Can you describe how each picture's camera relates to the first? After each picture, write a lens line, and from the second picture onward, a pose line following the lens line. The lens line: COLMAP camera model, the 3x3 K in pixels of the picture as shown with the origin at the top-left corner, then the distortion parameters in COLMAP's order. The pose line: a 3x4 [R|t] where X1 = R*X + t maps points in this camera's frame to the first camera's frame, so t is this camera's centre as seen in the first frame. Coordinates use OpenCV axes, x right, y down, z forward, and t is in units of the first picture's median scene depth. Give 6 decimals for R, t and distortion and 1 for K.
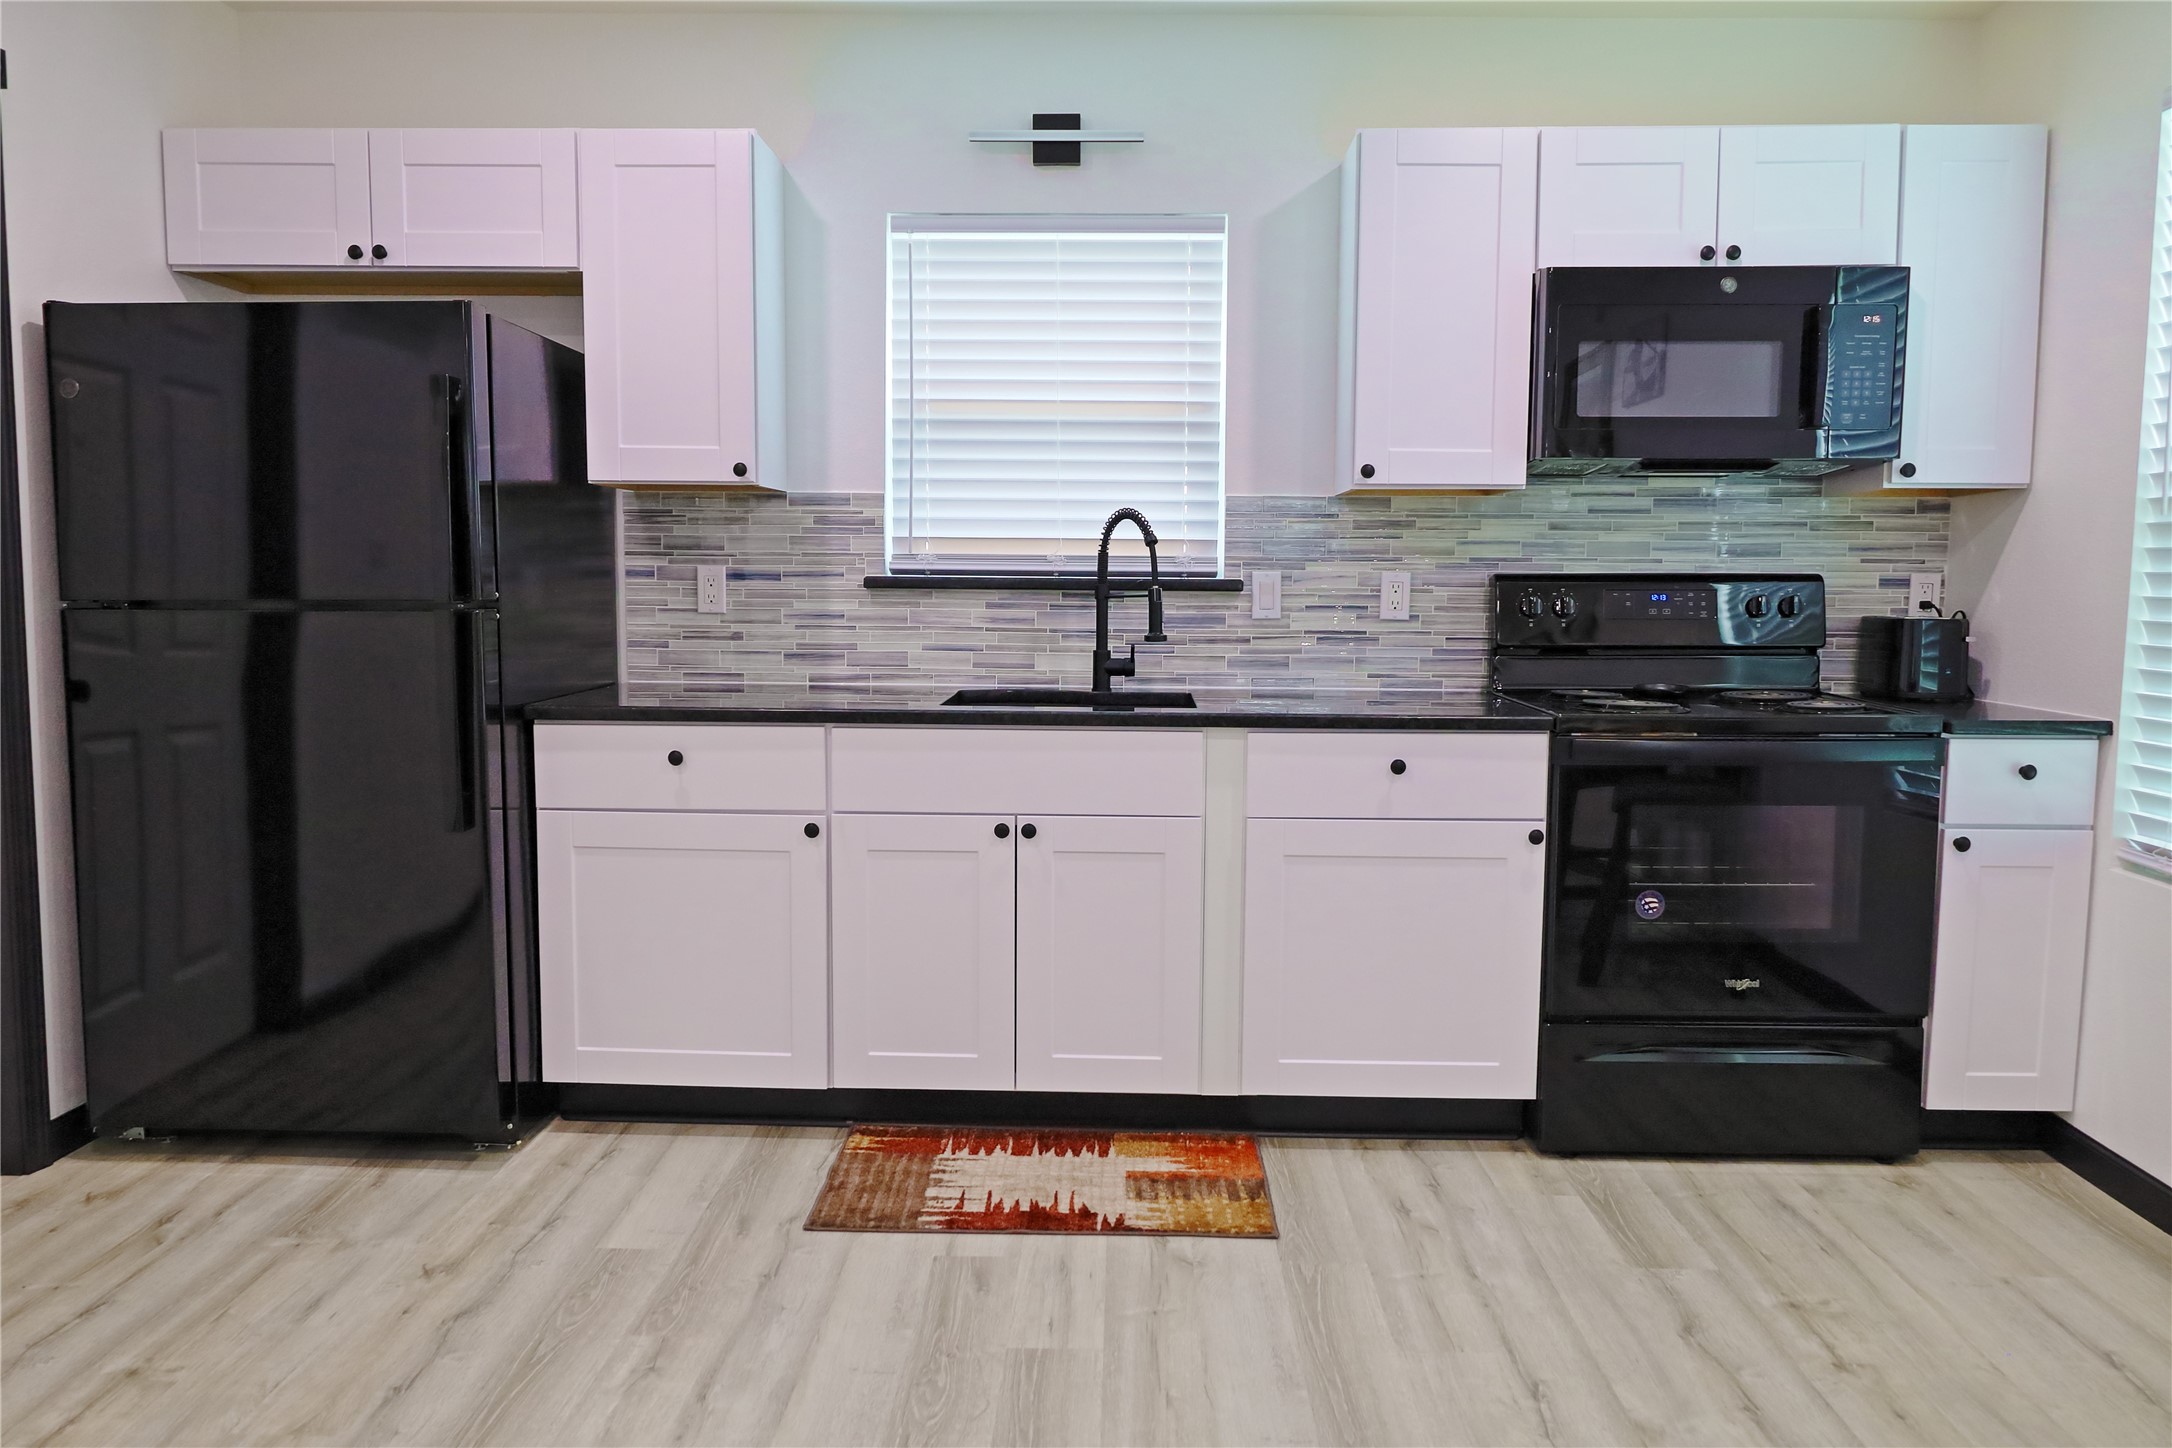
lens RADIAL K [[1549.6, 0, 1088.3], [0, 1549.6, 728.6], [0, 0, 1]] dist [-0.010570, 0.003367]
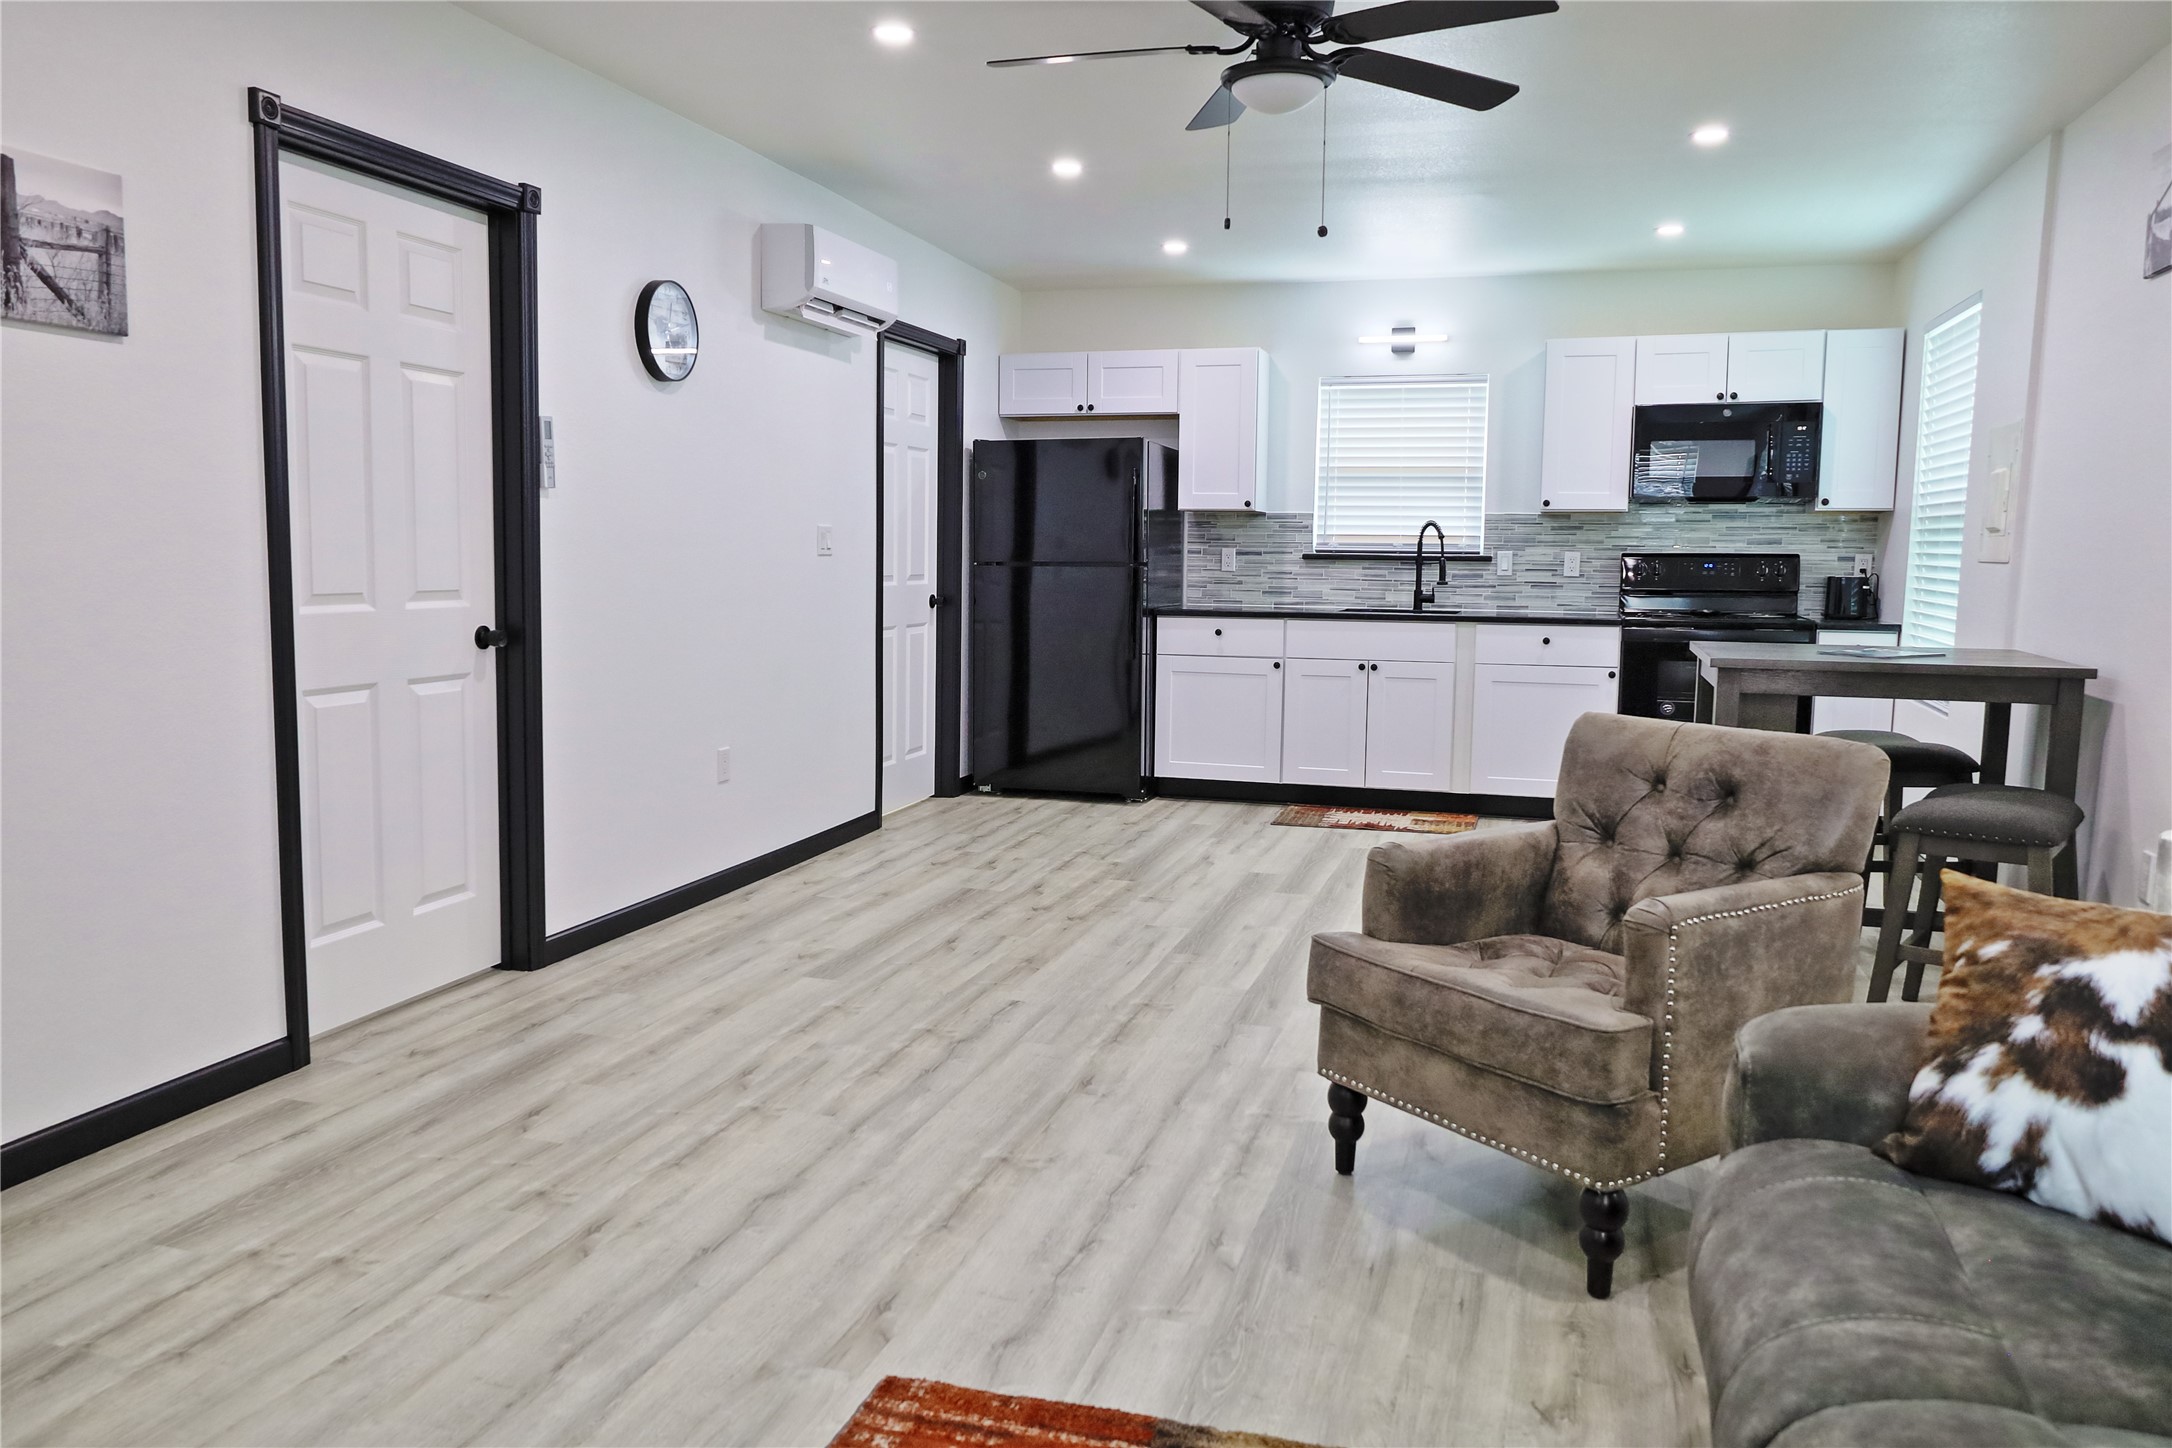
lens RADIAL K [[1554.5, 0, 1090.9], [0, 1554.5, 729.7], [0, 0, 1]] dist [-0.003581, -0.001082]
pose [[0.964357, 0.033013, -0.262536, 0.142356], [-0.030256, 0.999436, 0.014537, 0.121235], [0.262868, -0.006075, 0.964813, -1.135238]]
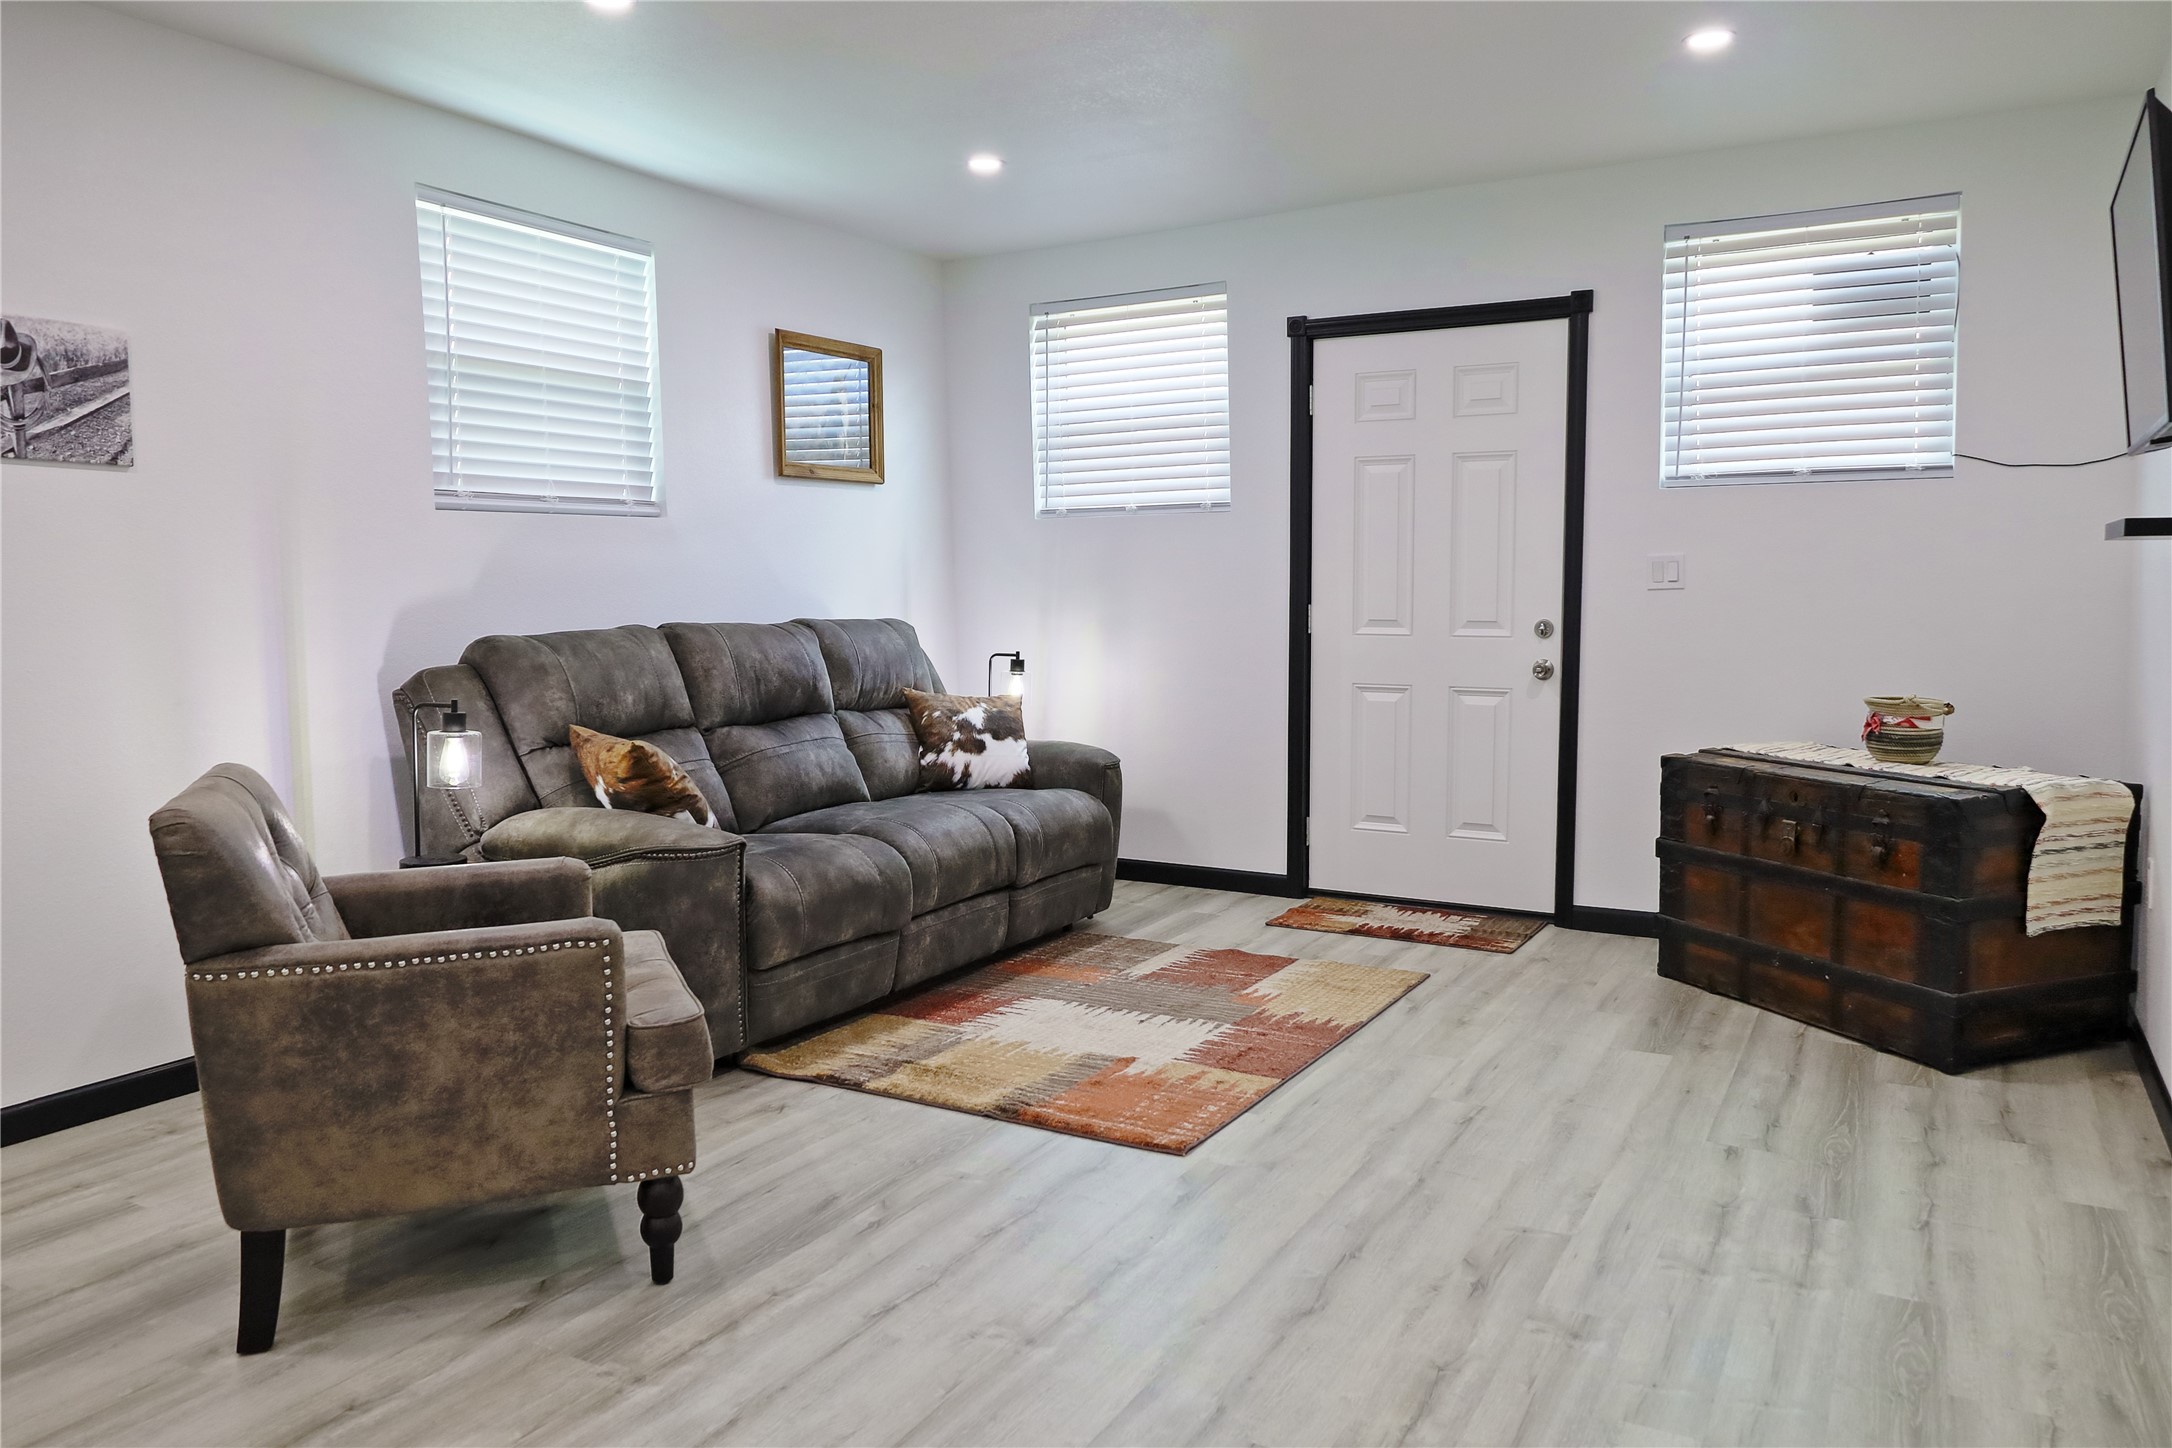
lens RADIAL K [[1533.4, 0, 1086.0], [0, 1533.4, 724.0], [0, 0, 1]] dist [-0.023355, 0.004772]
pose [[-0.888409, -0.050295, 0.456290, -0.459153], [0.042834, 0.980561, 0.191481, -0.029862], [-0.457051, 0.189658, -0.868985, 0.251332]]
